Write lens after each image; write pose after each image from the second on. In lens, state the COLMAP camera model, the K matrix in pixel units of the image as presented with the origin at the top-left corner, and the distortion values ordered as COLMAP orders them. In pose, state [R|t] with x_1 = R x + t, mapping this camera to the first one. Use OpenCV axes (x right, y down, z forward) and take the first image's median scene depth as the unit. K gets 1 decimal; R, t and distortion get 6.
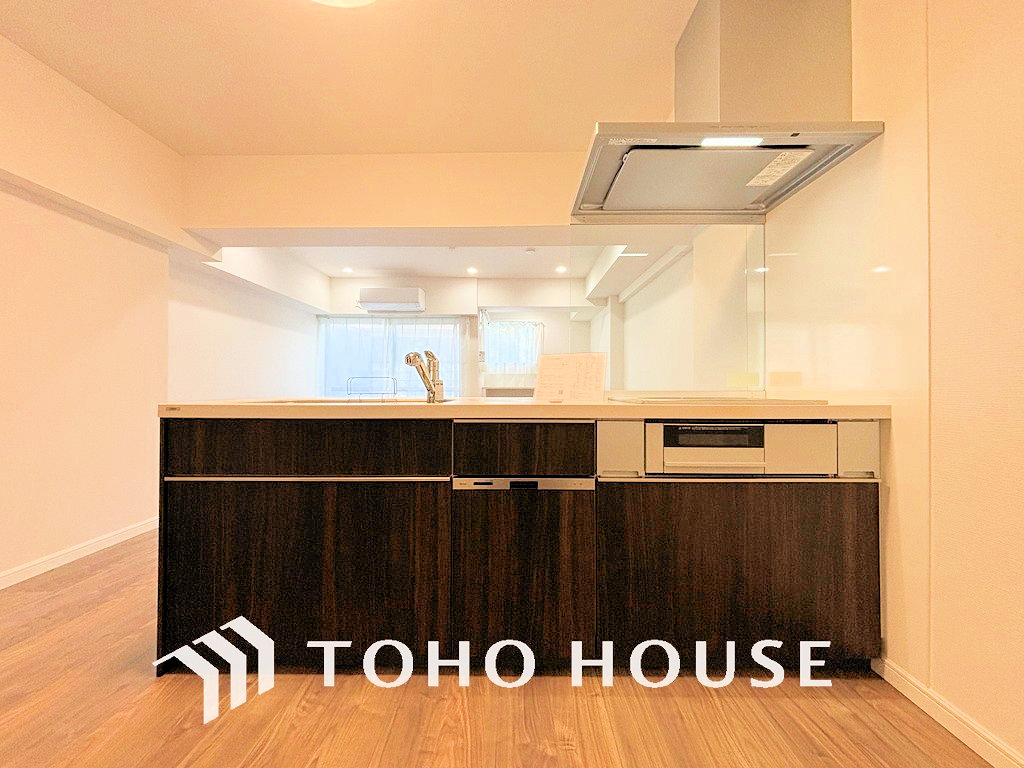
lens RADIAL K [[410.5, 0, 511.0], [0, 410.5, 384.8], [0, 0, 1]] dist [0.004837, -0.000195]
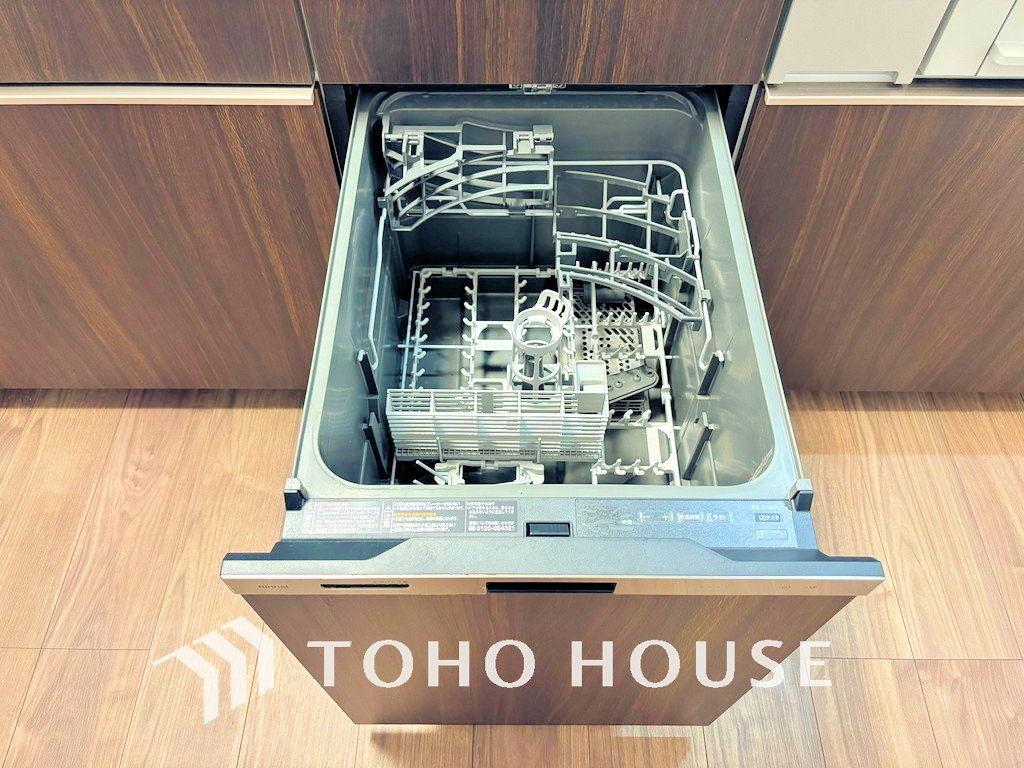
lens RADIAL K [[782.0, 0, 512.0], [0, 782.0, 384.0], [0, 0, 1]] dist [0.014516, 0.000794]
pose [[0.999981, 0.000471, 0.006199, 0.002550], [-0.005453, 0.545089, 0.838361, -0.072248], [-0.002984, -0.838378, 0.545081, 0.197434]]
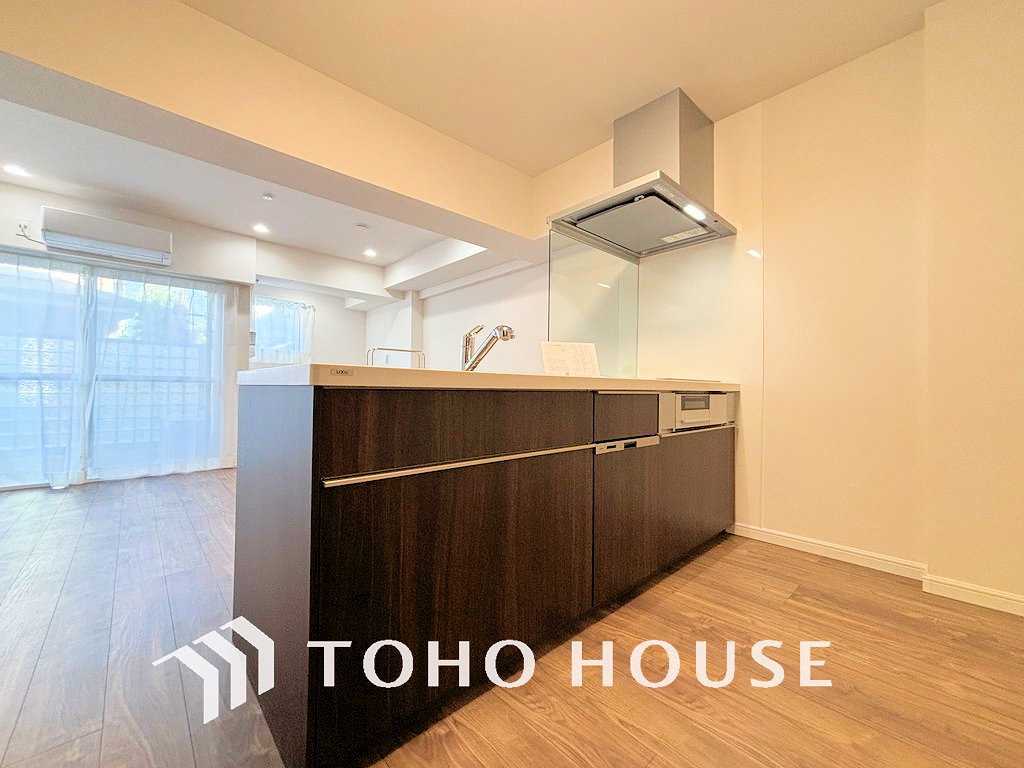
lens RADIAL K [[411.1, 0, 512.0], [0, 411.1, 384.0], [0, 0, 1]] dist [-0.002571, -0.000291]
pose [[0.728913, 0.014875, 0.684445, -0.442119], [-0.013244, 0.999883, -0.007625, 0.032385], [-0.684479, -0.003506, 0.729025, 0.148163]]
